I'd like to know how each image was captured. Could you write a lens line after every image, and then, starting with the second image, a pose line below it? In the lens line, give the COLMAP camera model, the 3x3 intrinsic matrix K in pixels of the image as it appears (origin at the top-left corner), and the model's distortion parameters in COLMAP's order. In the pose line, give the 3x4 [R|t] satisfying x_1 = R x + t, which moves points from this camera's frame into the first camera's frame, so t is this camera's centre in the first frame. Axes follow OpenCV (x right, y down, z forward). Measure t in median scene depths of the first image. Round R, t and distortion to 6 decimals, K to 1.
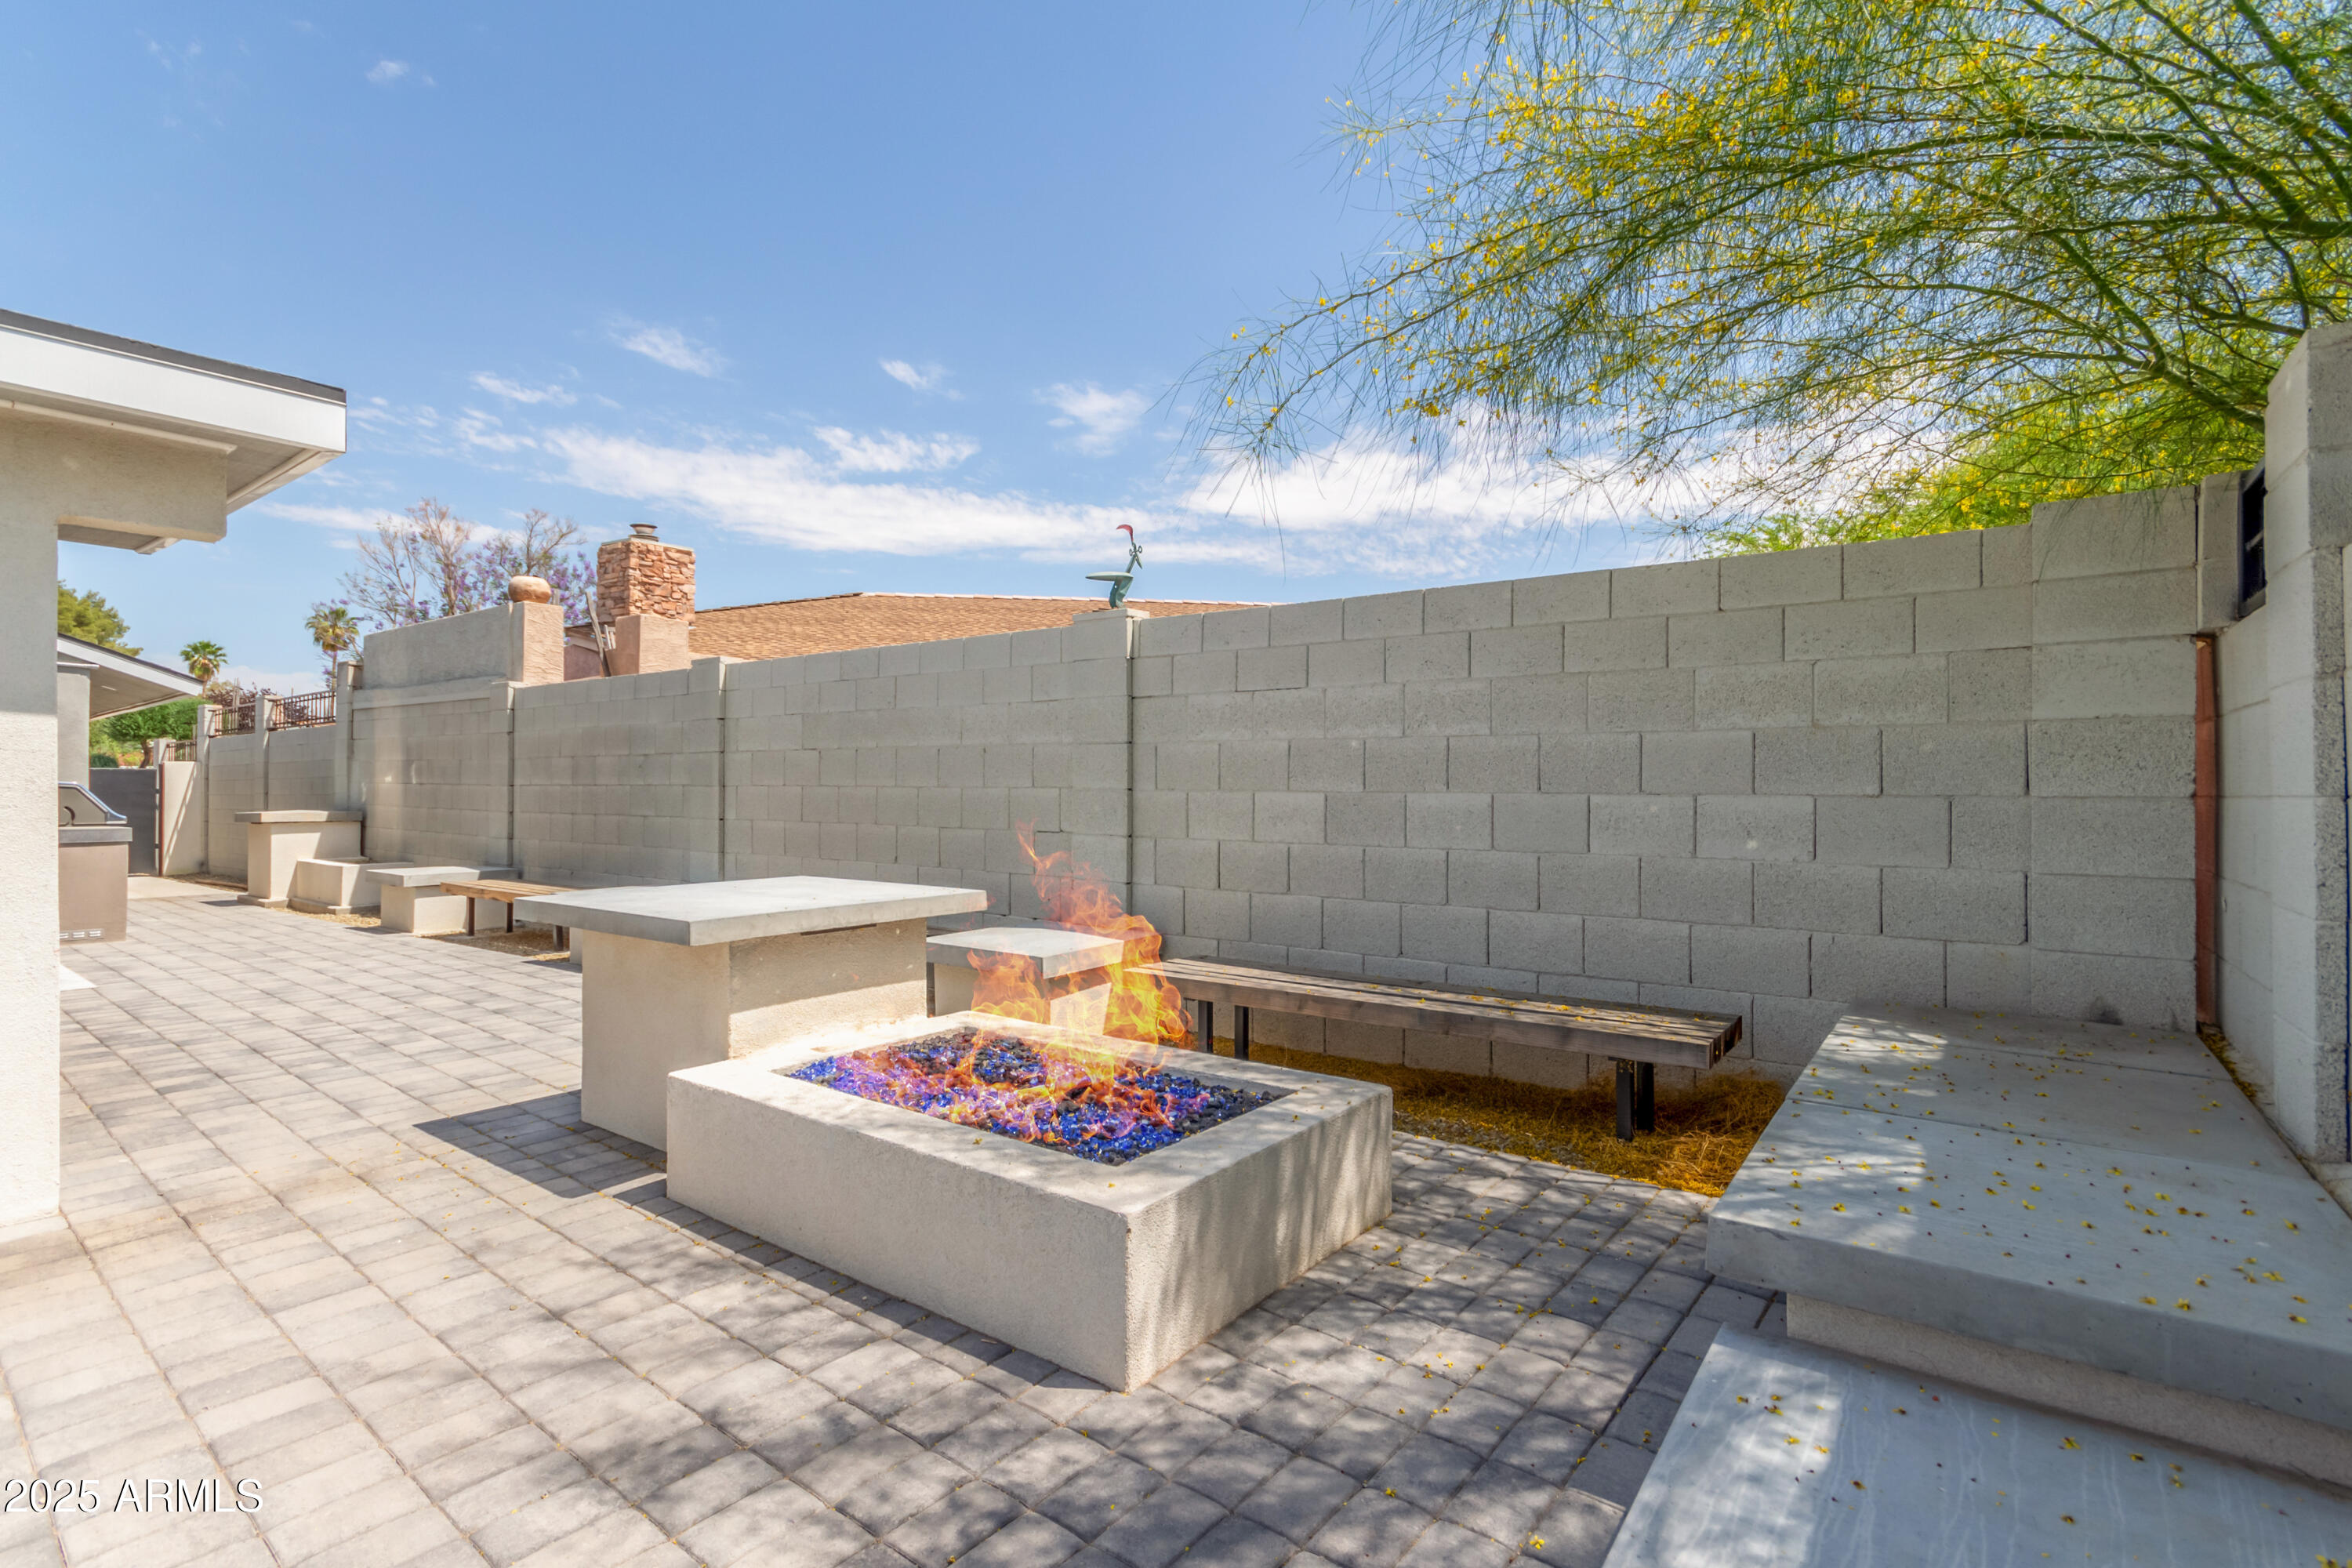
lens RADIAL K [[1078.9, 0, 1176.0], [0, 1078.9, 784.0], [0, 0, 1]] dist [0.003968, 0.000175]
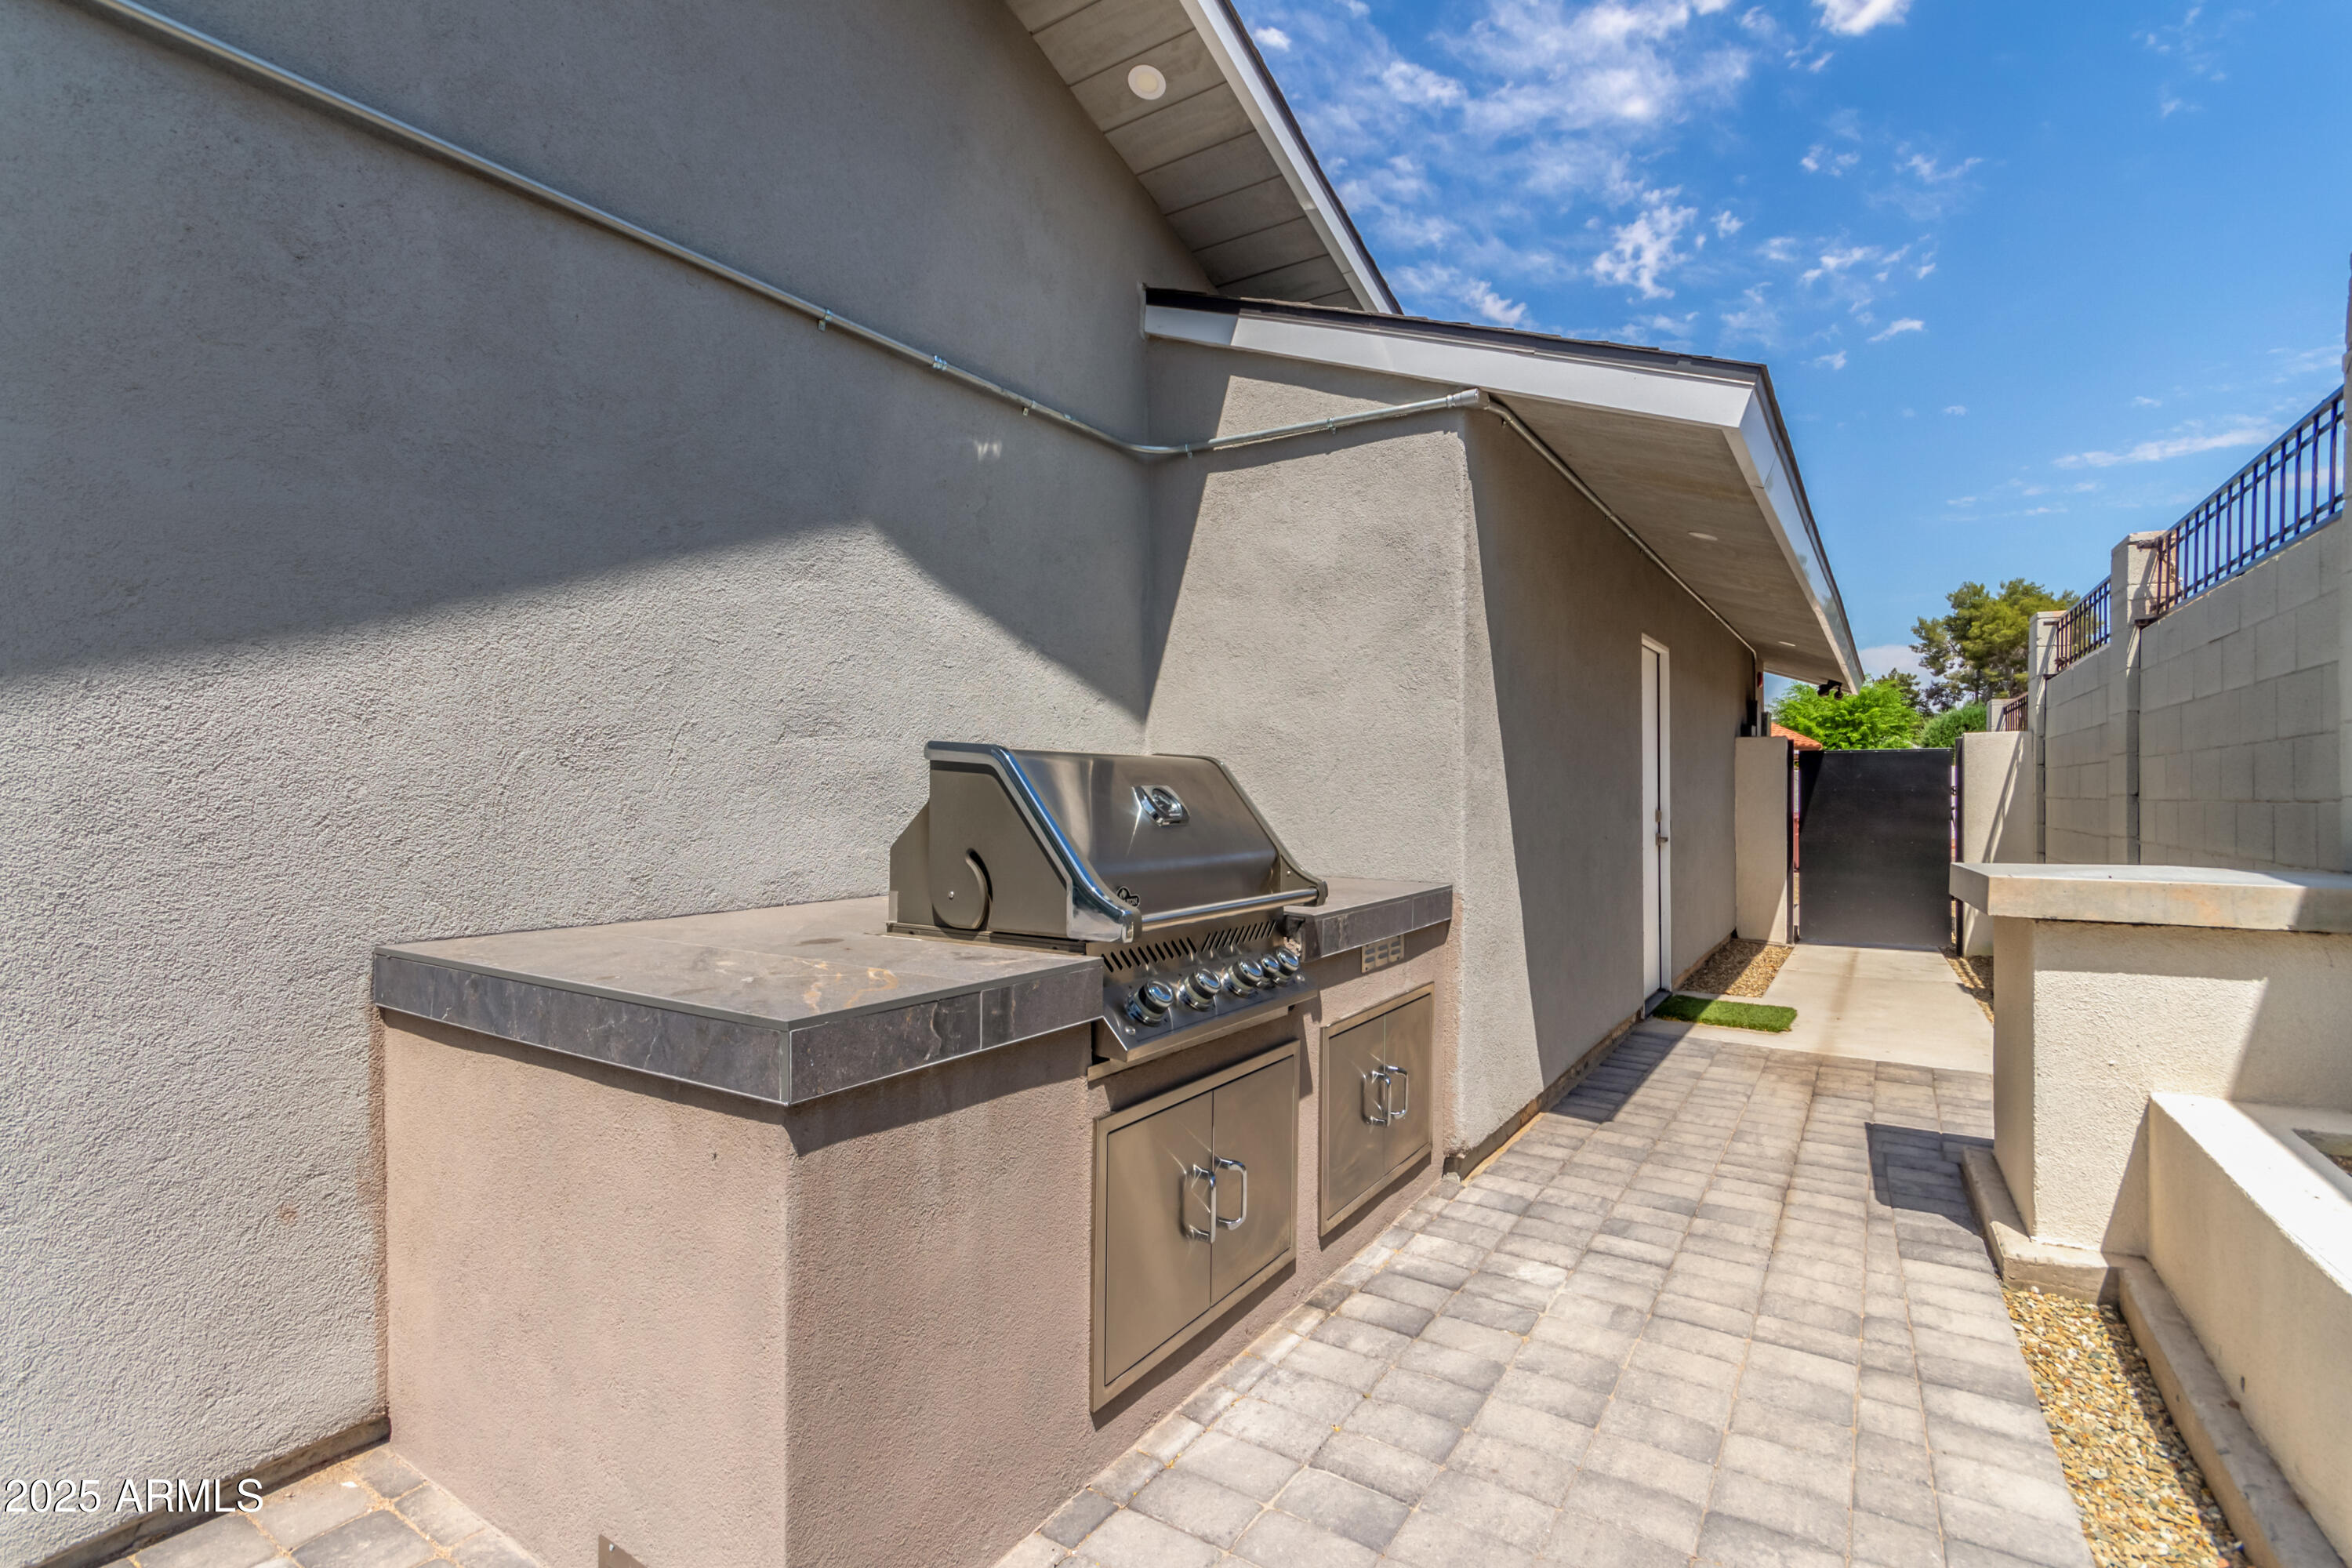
lens RADIAL K [[1078.9, 0, 1176.0], [0, 1078.9, 784.0], [0, 0, 1]] dist [0.003968, 0.000175]
pose [[0.088514, -0.004677, -0.996064, -0.483672], [0.004678, 0.999980, -0.004280, 0.004992], [0.996064, -0.004281, 0.088534, 0.621503]]
